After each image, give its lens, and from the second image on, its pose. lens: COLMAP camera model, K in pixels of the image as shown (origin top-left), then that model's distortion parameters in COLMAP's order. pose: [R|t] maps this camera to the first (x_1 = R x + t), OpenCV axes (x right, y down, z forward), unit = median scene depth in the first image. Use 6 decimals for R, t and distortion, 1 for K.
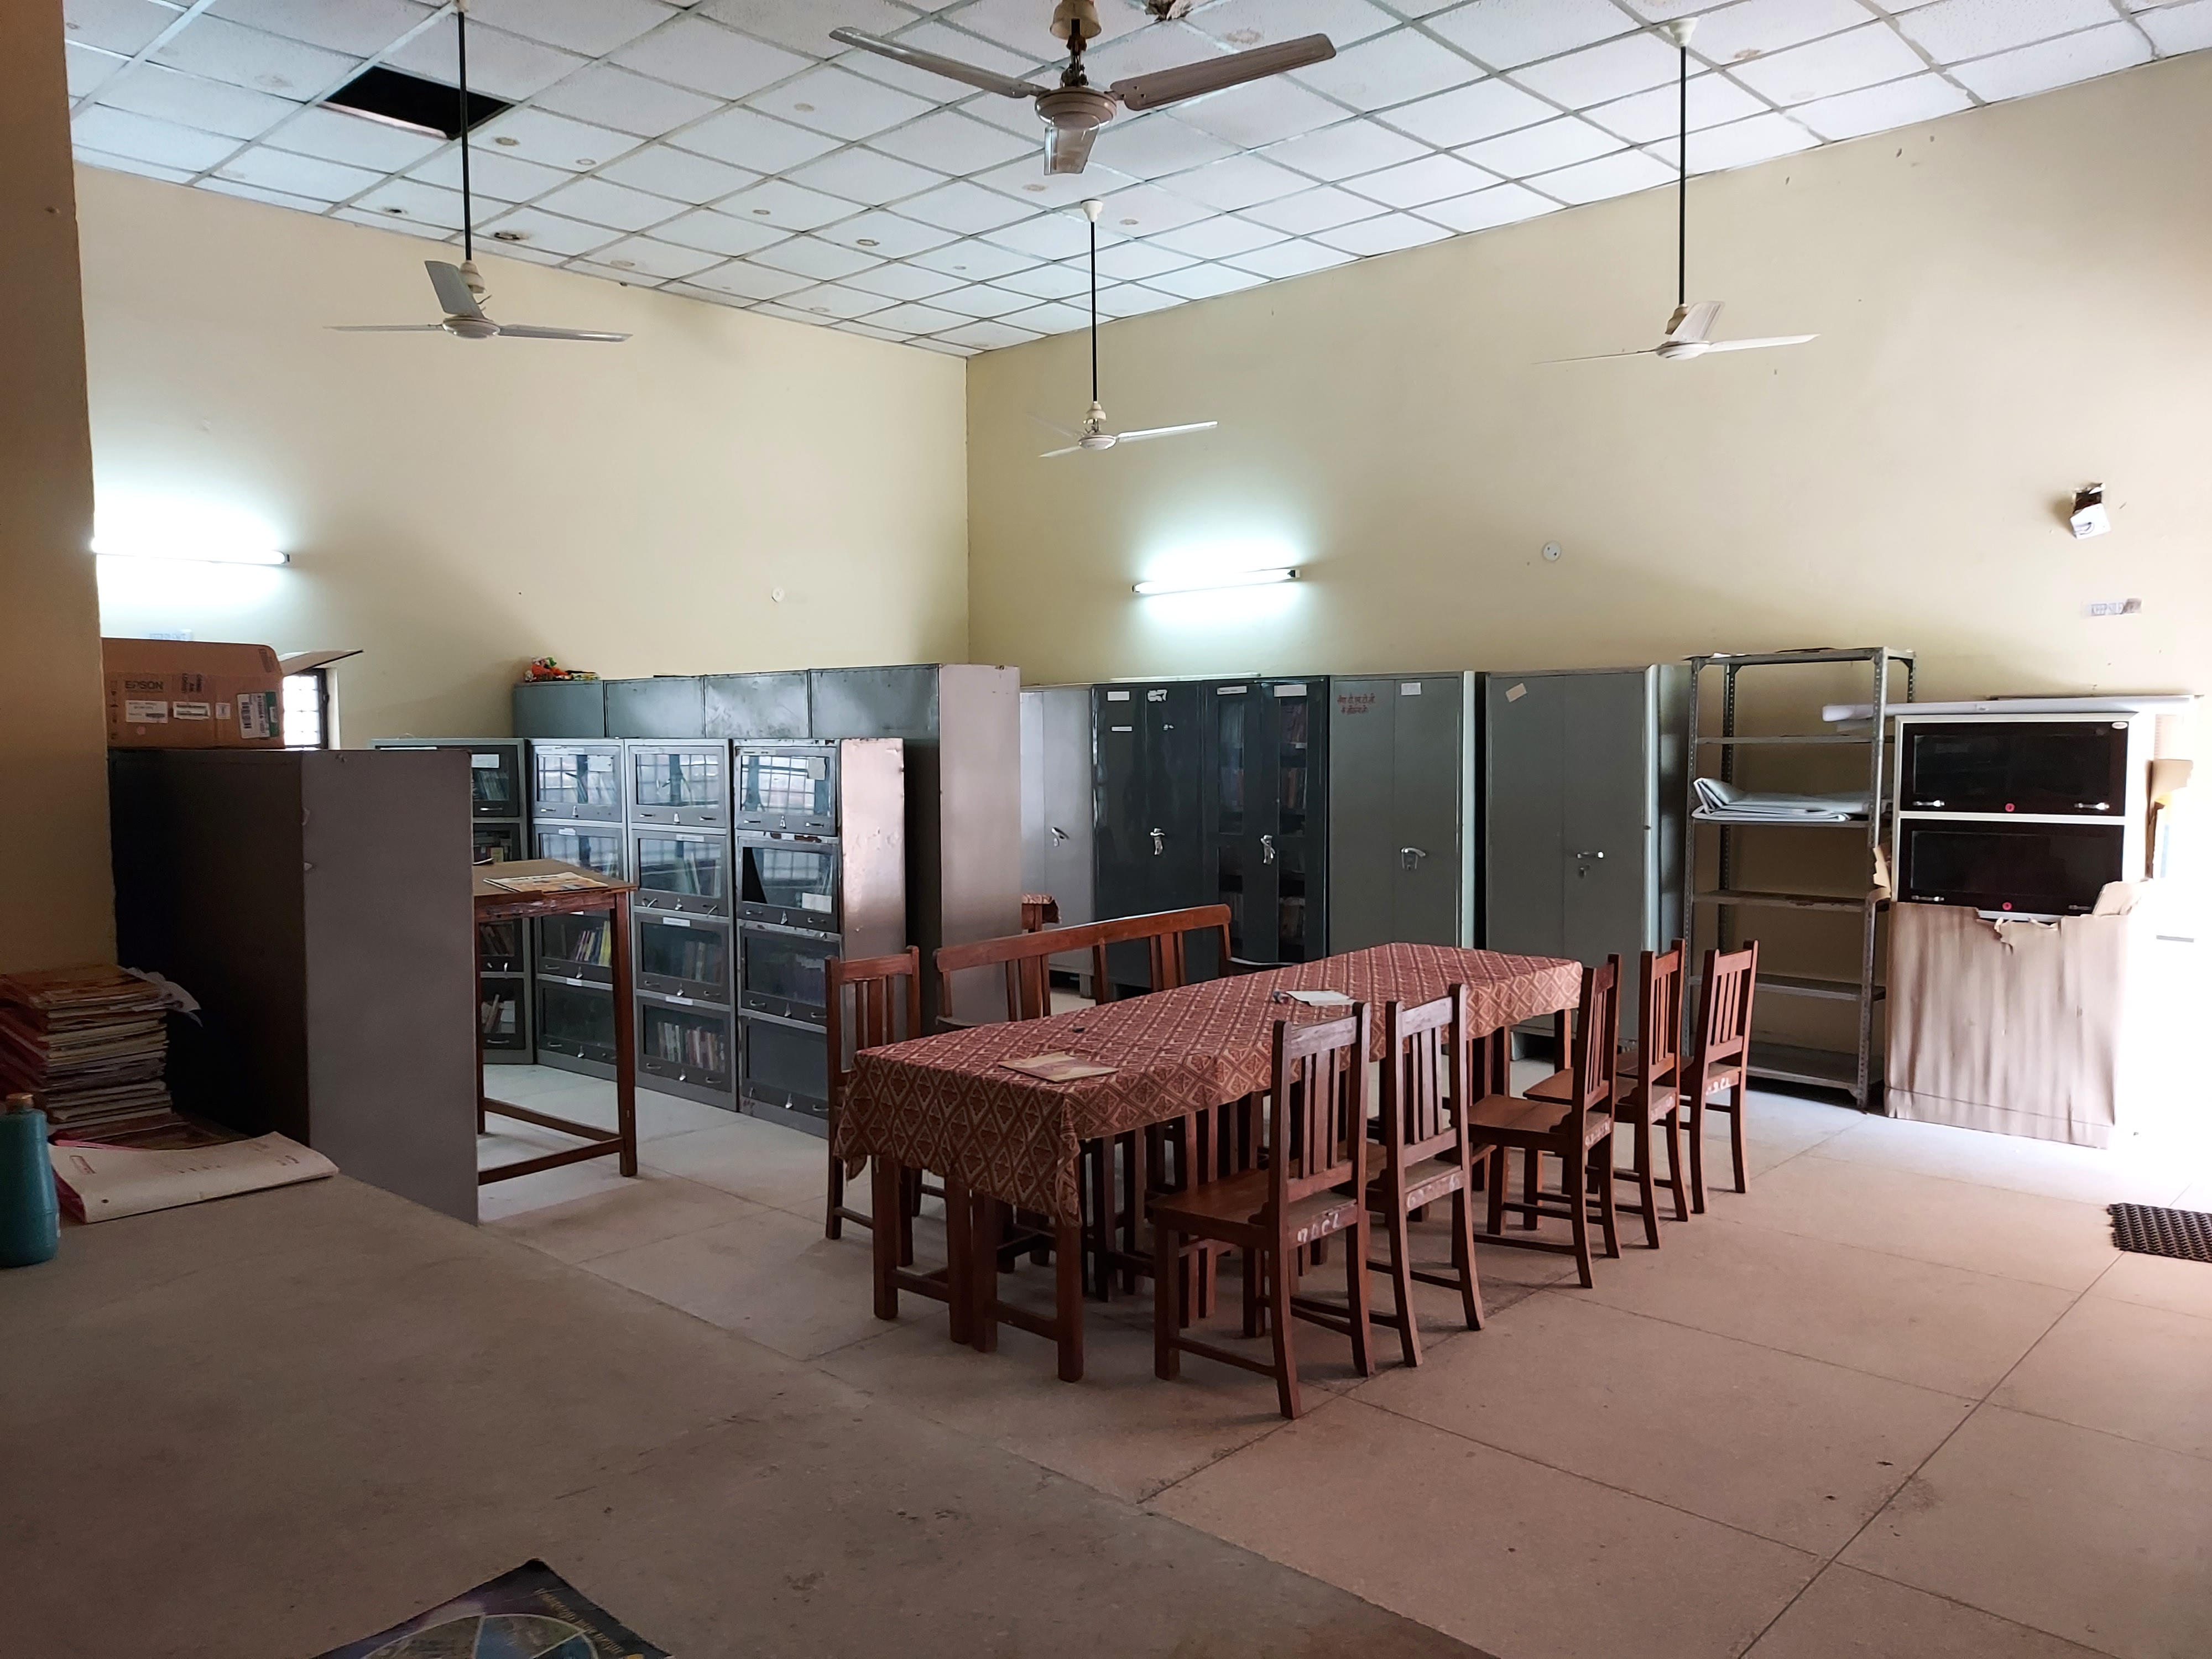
lens RADIAL K [[1611.7, 0, 1100.5], [0, 1611.7, 843.3], [0, 0, 1]] dist [0.064332, -0.076832]
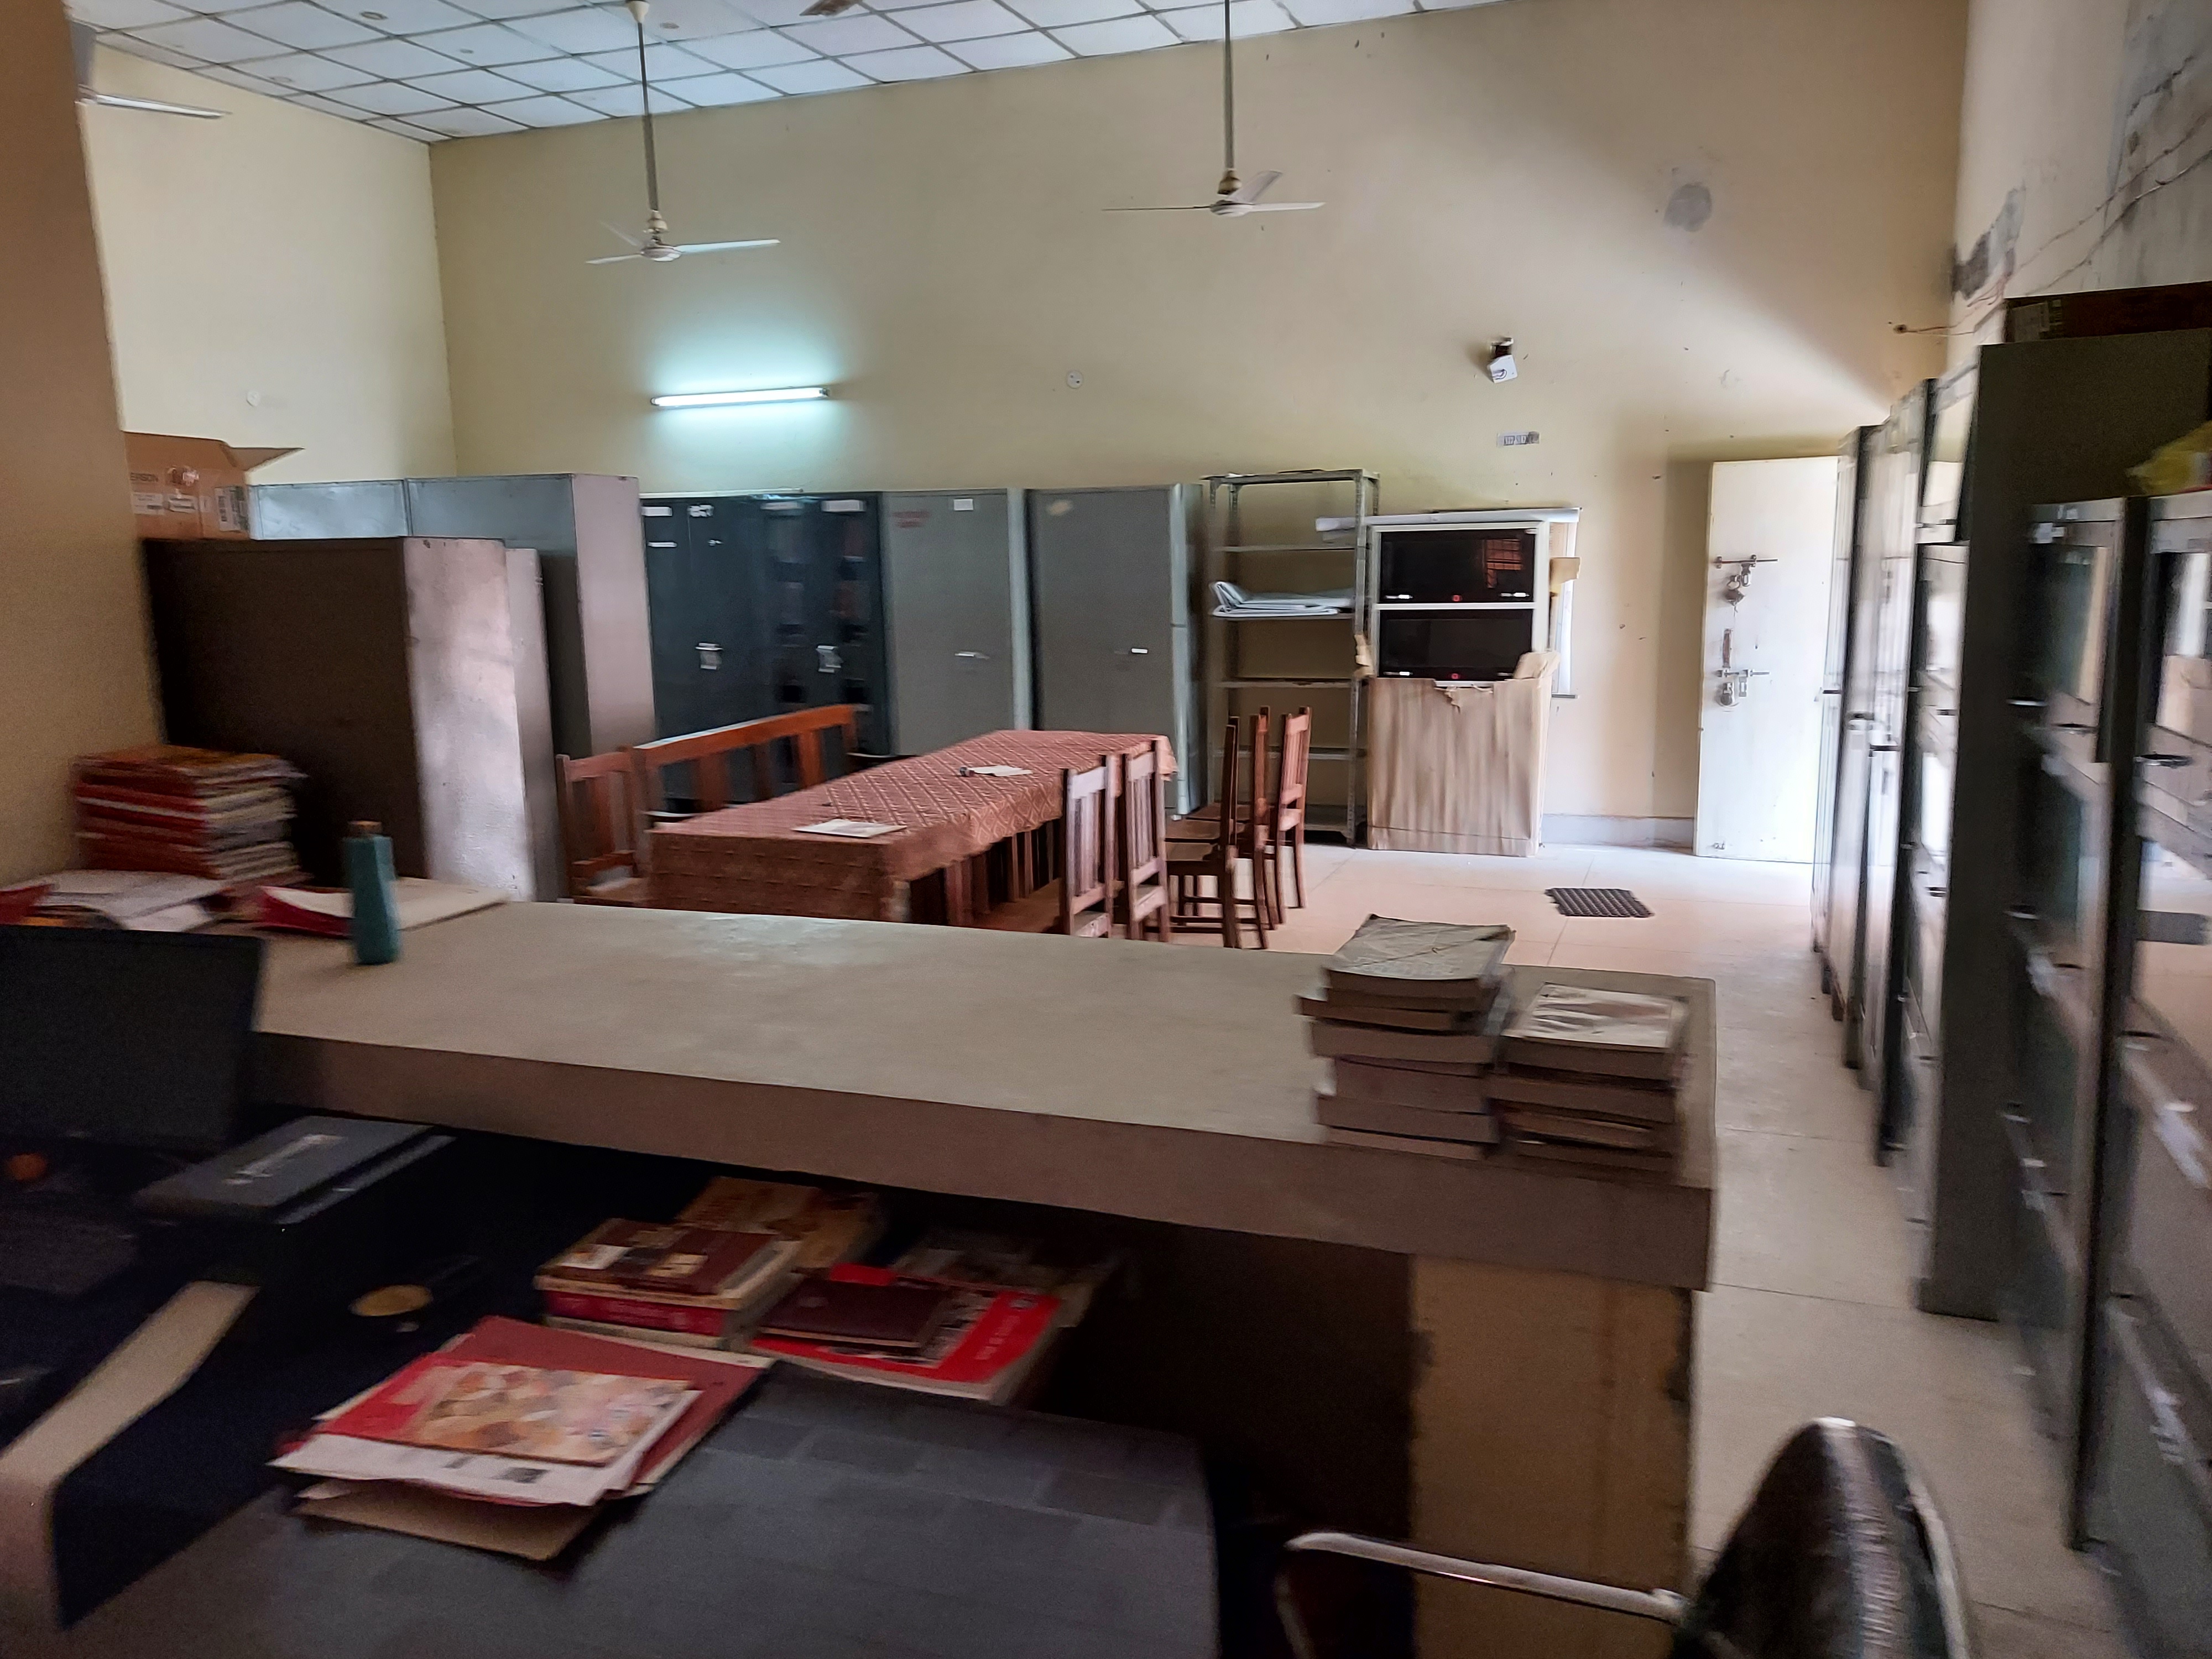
lens RADIAL K [[1624.9, 0, 1101.5], [0, 1624.9, 828.8], [0, 0, 1]] dist [0.060710, -0.067779]
pose [[0.927393, -0.072111, 0.367073, -0.170942], [0.036936, 0.994101, 0.101974, 0.016150], [-0.372261, -0.081012, 0.924586, -0.083754]]
